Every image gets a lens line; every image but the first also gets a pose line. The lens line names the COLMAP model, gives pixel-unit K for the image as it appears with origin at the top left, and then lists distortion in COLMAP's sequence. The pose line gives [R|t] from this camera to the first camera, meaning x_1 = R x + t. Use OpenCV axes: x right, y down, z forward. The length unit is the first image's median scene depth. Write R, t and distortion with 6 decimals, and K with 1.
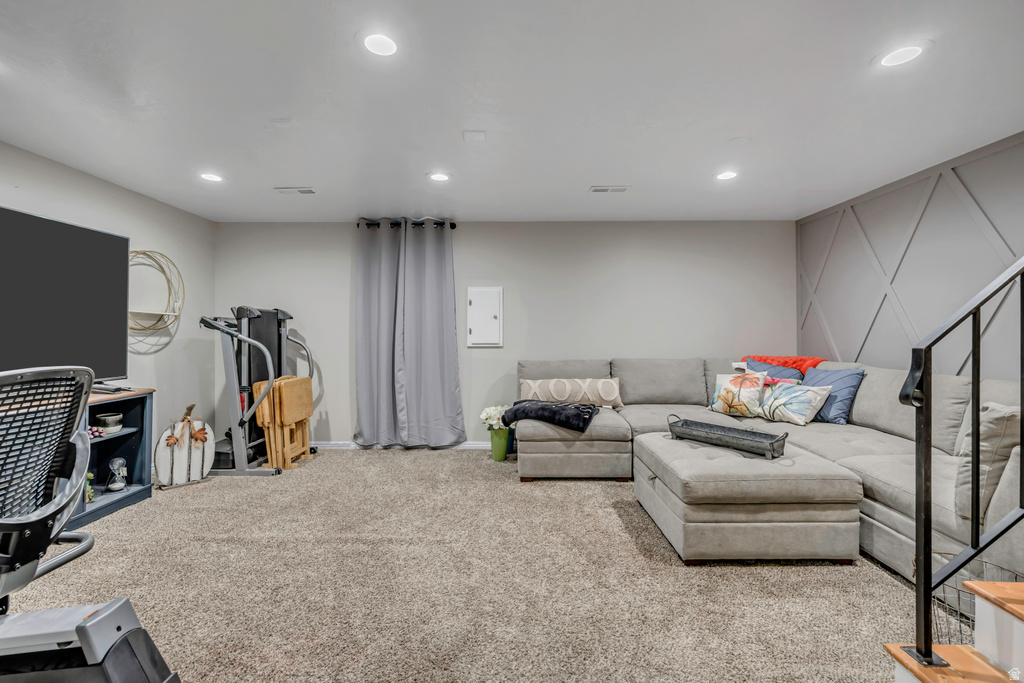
lens RADIAL K [[456.4, 0, 515.1], [0, 456.4, 338.5], [0, 0, 1]] dist [0.071752, 0.000167]
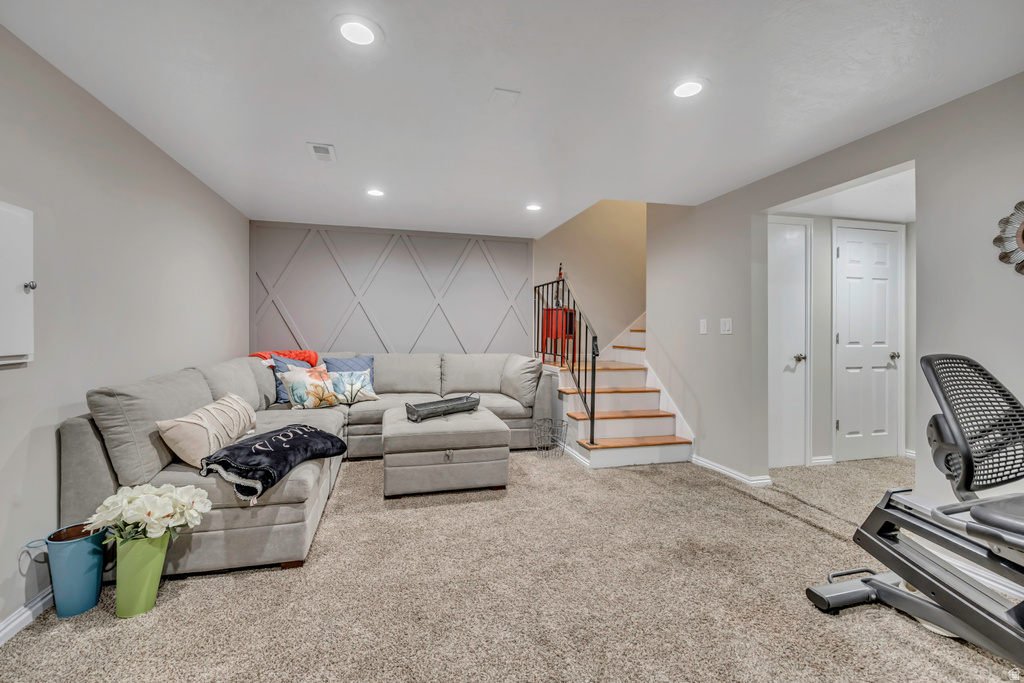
lens RADIAL K [[468.9, 0, 512.0], [0, 468.9, 341.5], [0, 0, 1]] dist [0.001921, 0.000891]
pose [[-0.268802, -0.024946, 0.962872, -0.674028], [0.005581, 0.999607, 0.027456, -0.010932], [-0.963179, 0.012754, -0.268557, 0.886747]]
